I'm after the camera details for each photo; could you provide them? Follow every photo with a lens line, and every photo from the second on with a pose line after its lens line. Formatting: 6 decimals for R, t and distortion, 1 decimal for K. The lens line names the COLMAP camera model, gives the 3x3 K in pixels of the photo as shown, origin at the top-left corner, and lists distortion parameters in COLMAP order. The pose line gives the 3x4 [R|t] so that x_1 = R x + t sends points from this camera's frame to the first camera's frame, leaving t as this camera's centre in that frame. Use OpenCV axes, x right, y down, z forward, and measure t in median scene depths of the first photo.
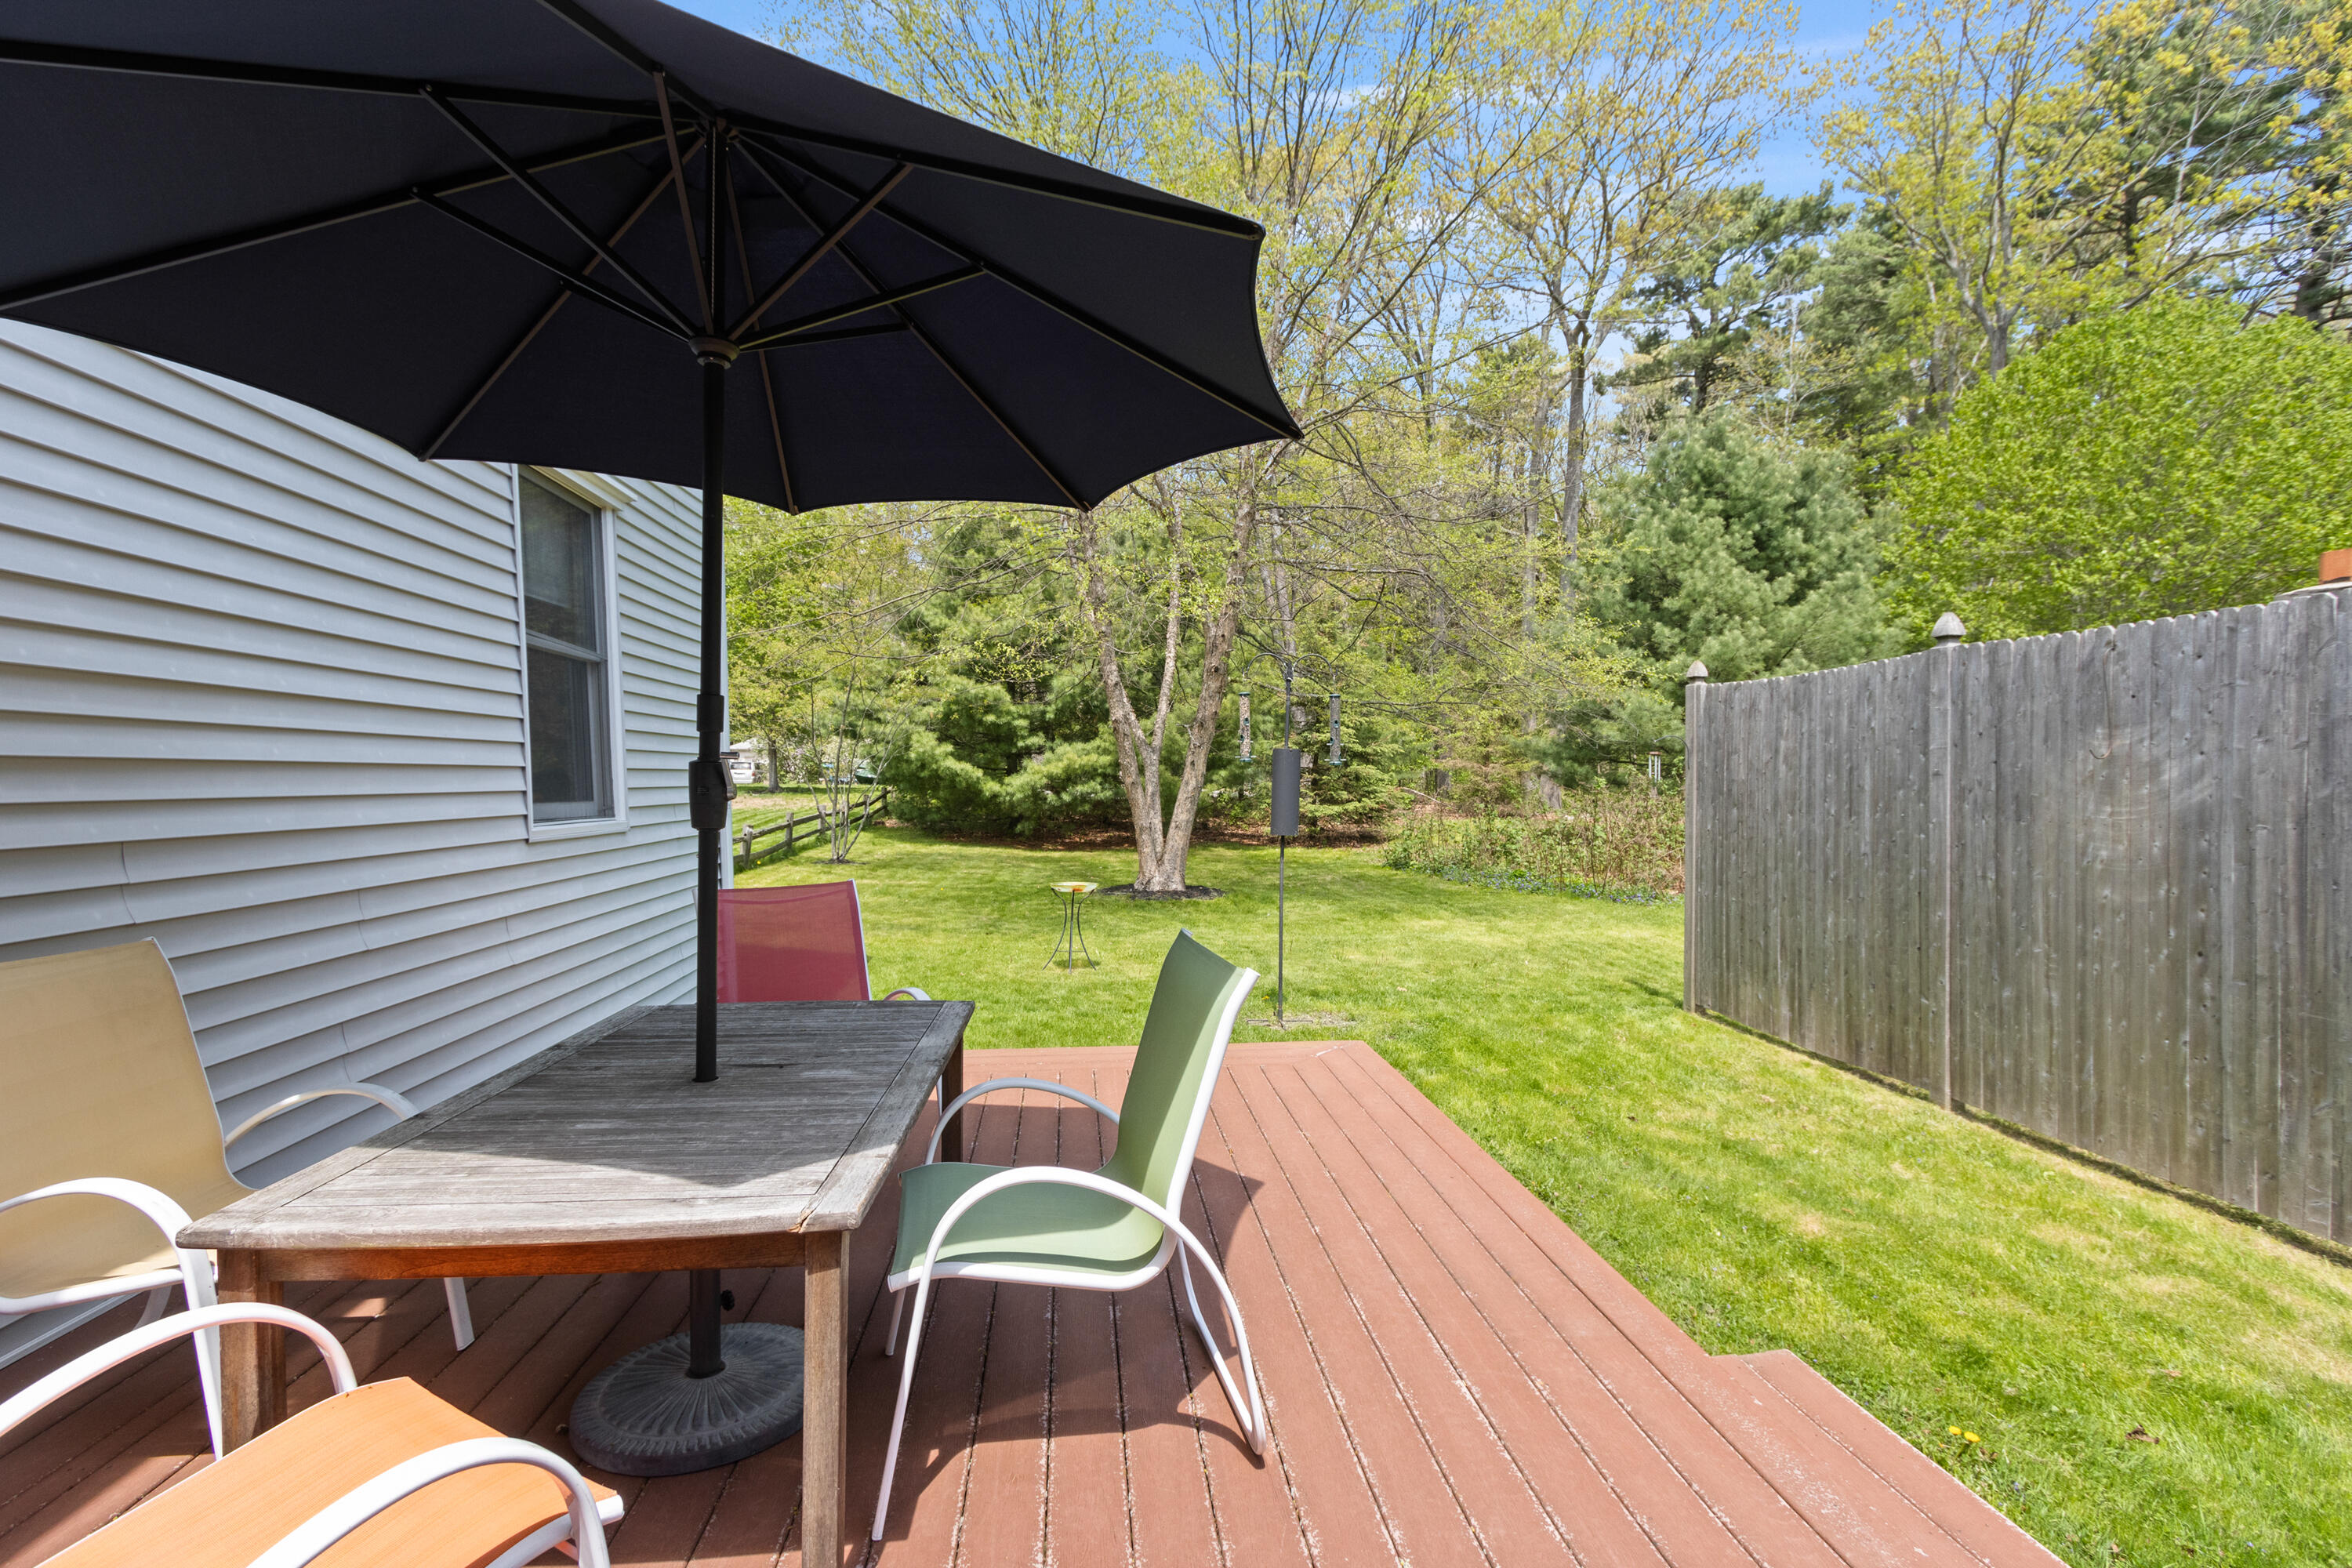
lens RADIAL K [[1082.5, 0, 1213.2], [0, 1082.5, 782.1], [0, 0, 1]] dist [0.000957, 0.001413]
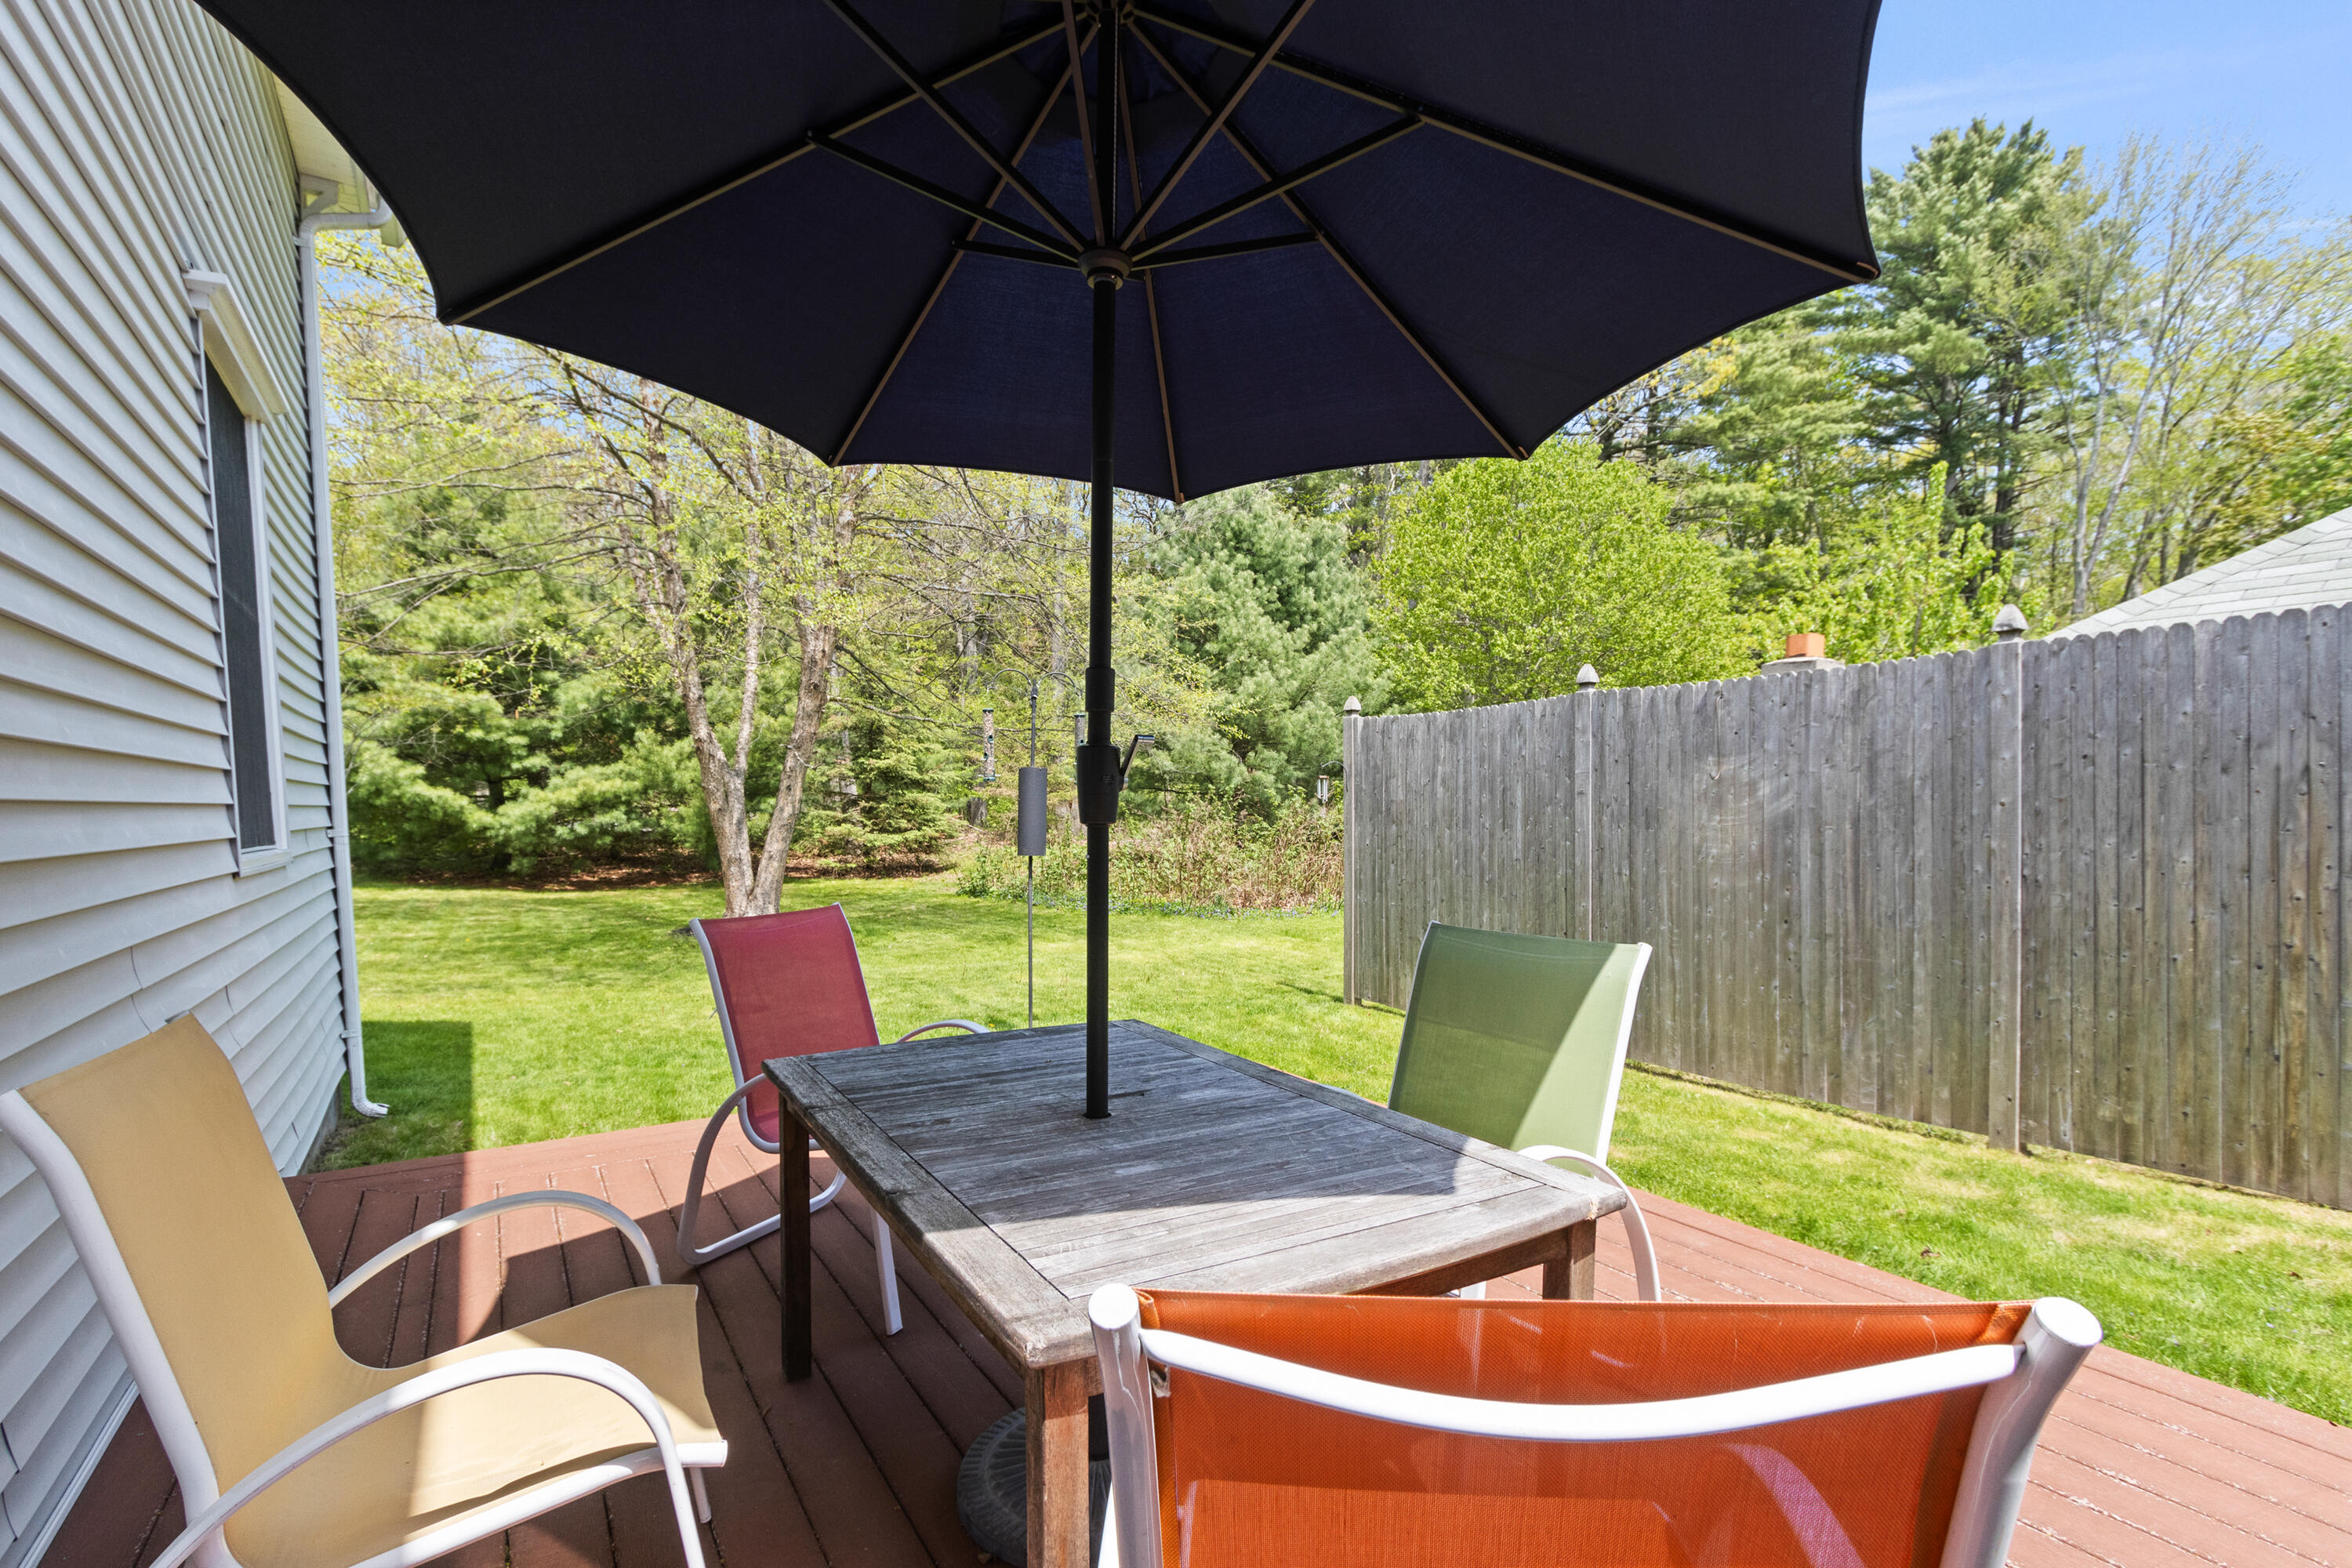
lens RADIAL K [[1082.5, 0, 1172.5], [0, 1082.5, 825.0], [0, 0, 1]] dist [0.000957, 0.001413]
pose [[0.903373, -0.009425, 0.428751, -0.215397], [0.005008, 0.999922, 0.011429, 0.009430], [-0.428825, -0.008178, 0.903350, 0.054375]]
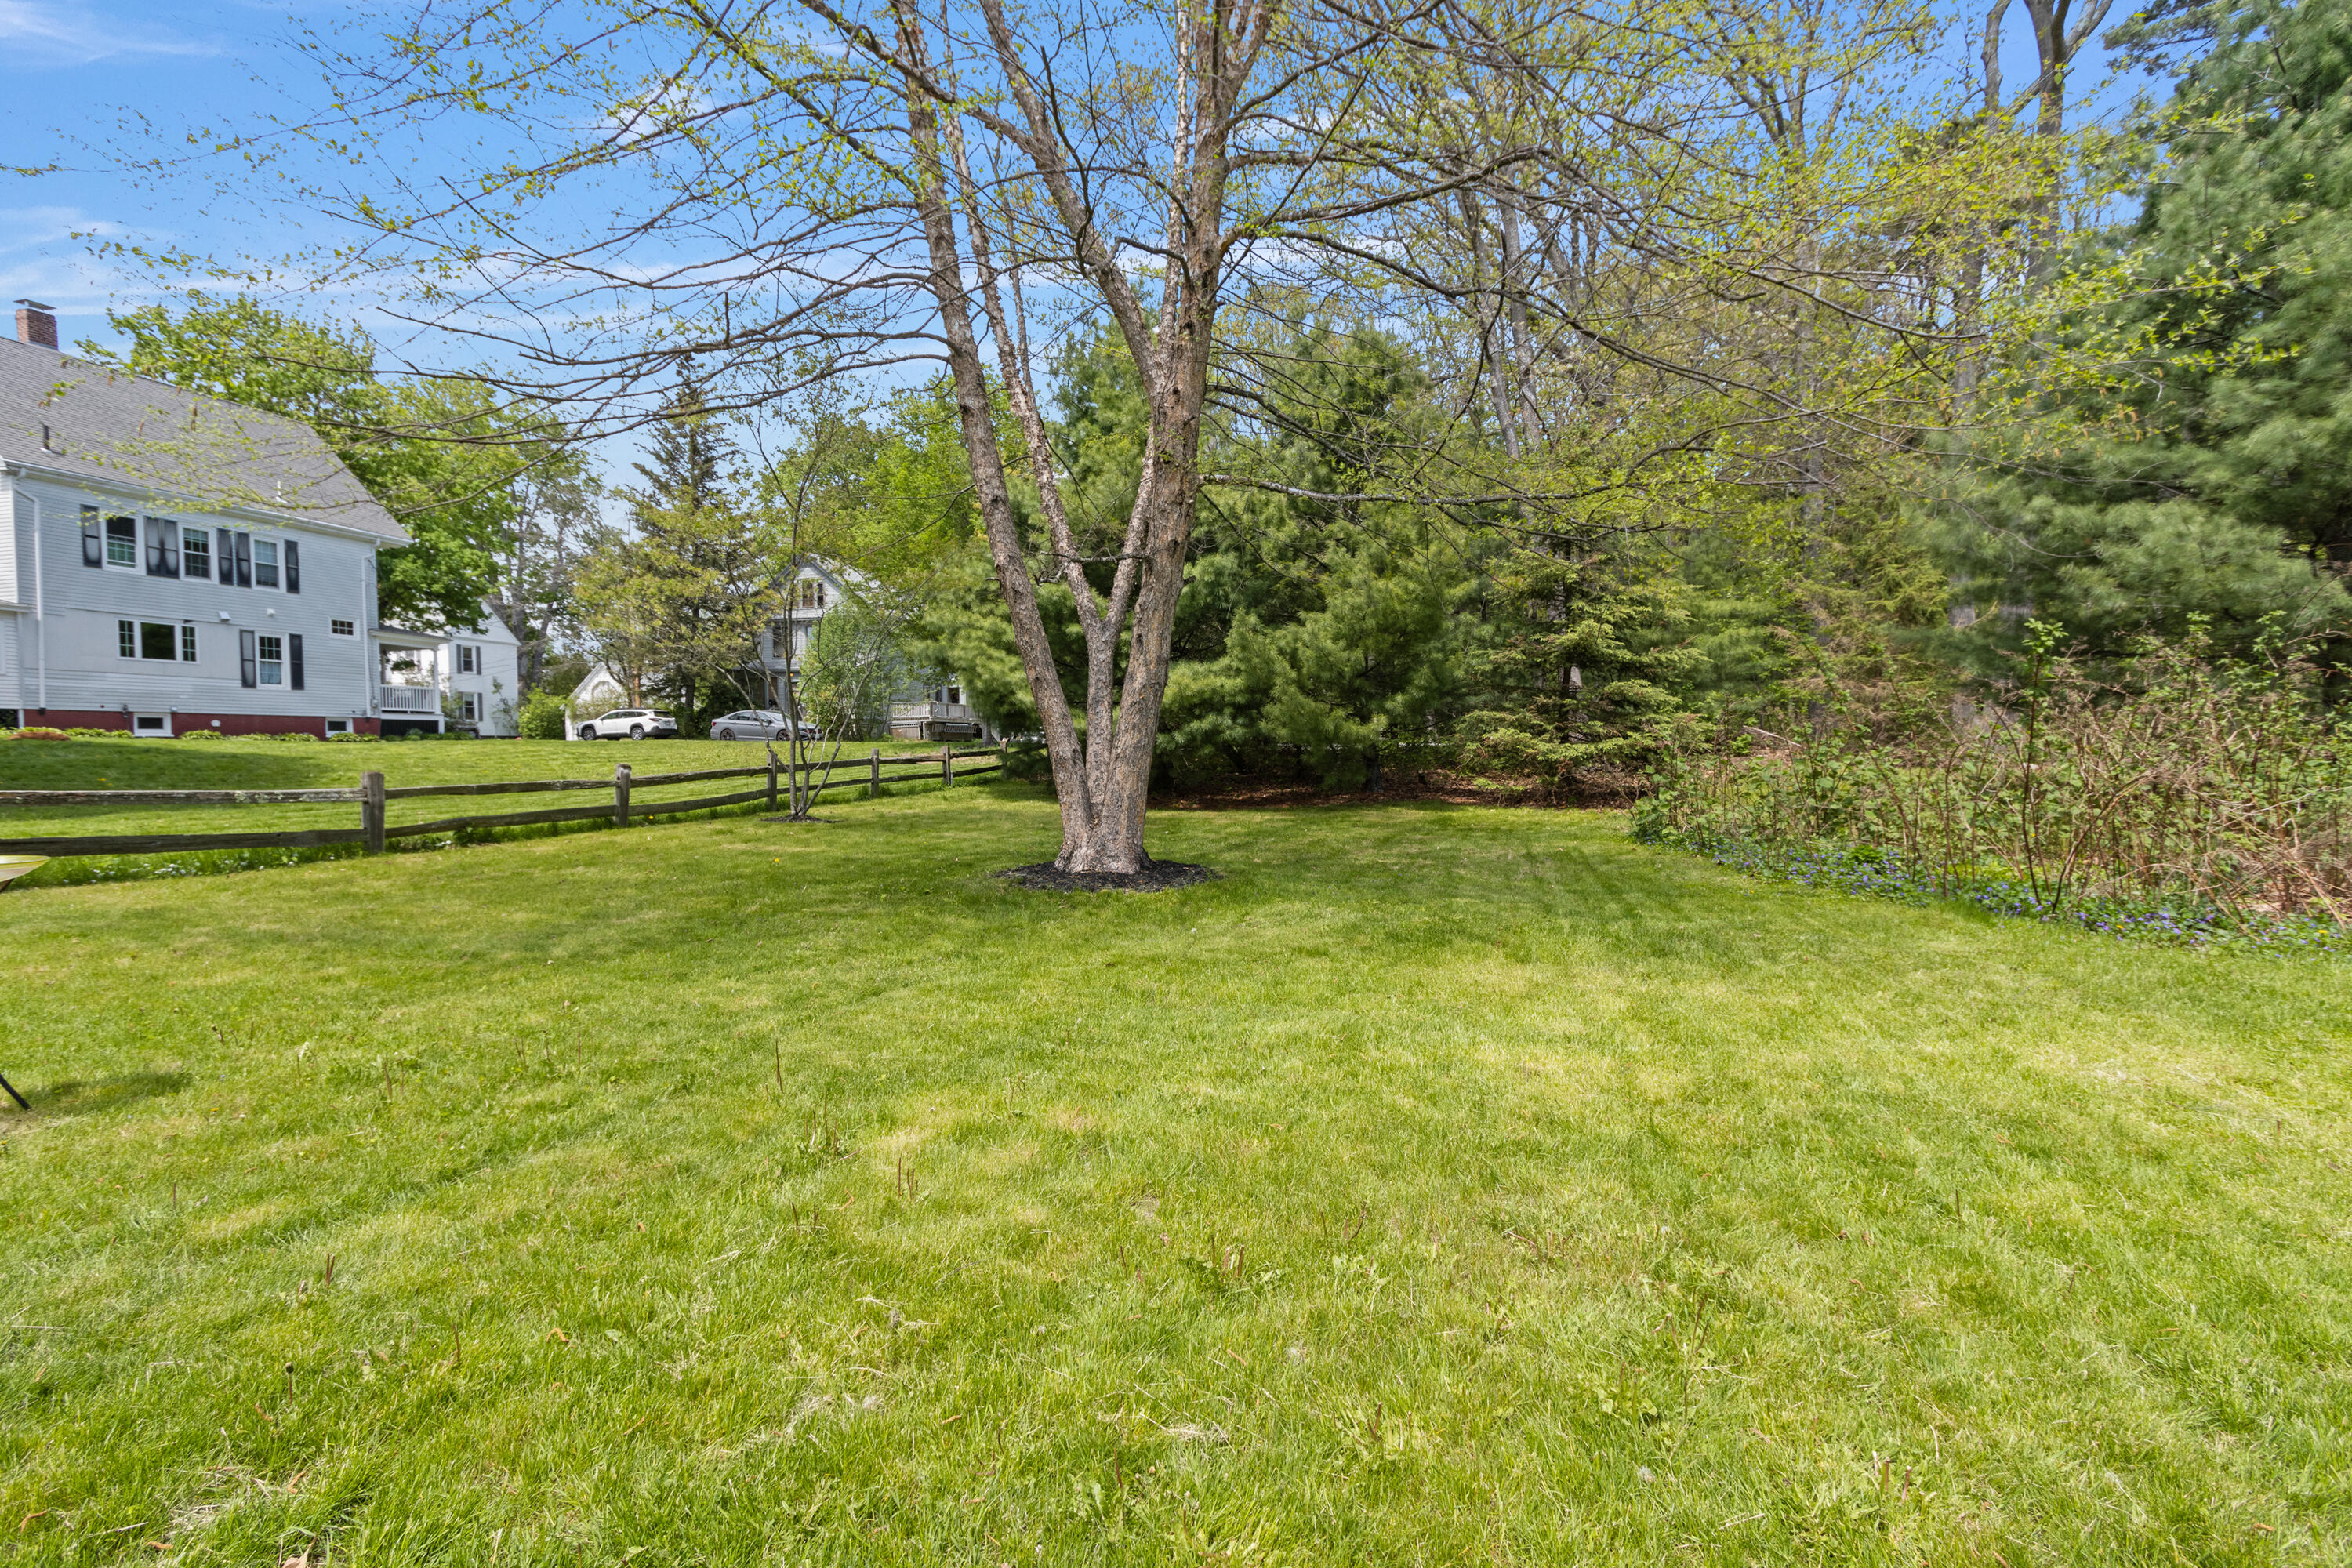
lens RADIAL K [[1082.5, 0, 1174.3], [0, 1082.5, 787.0], [0, 0, 1]] dist [0.000957, 0.001413]
pose [[0.932811, 0.001351, -0.360363, 0.329888], [0.010994, 0.999421, 0.032205, 0.066861], [0.360197, -0.034003, 0.932256, 0.835190]]
